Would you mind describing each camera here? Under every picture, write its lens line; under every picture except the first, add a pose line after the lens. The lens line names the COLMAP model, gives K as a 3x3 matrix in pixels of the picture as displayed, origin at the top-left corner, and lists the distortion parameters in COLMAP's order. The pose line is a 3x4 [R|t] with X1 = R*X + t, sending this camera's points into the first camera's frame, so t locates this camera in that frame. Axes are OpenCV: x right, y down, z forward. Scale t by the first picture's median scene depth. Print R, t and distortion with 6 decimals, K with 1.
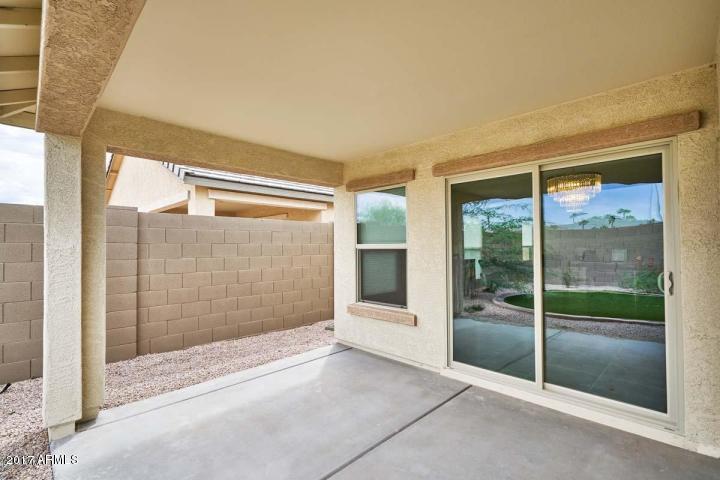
lens RADIAL K [[333.6, 0, 360.0], [0, 333.6, 240.0], [0, 0, 1]] dist [-0.001120, -0.000152]
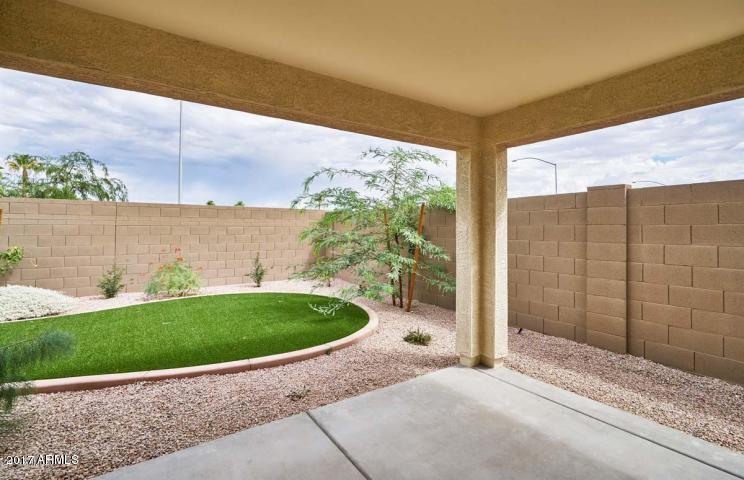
lens RADIAL K [[346.0, 0, 372.2], [0, 346.0, 226.3], [0, 0, 1]] dist [-0.002852, -0.000340]
pose [[-0.185824, -0.000402, -0.982583, 0.401185], [0.018320, 0.999825, -0.003874, 0.004802], [0.982412, -0.018721, -0.185784, 0.590130]]
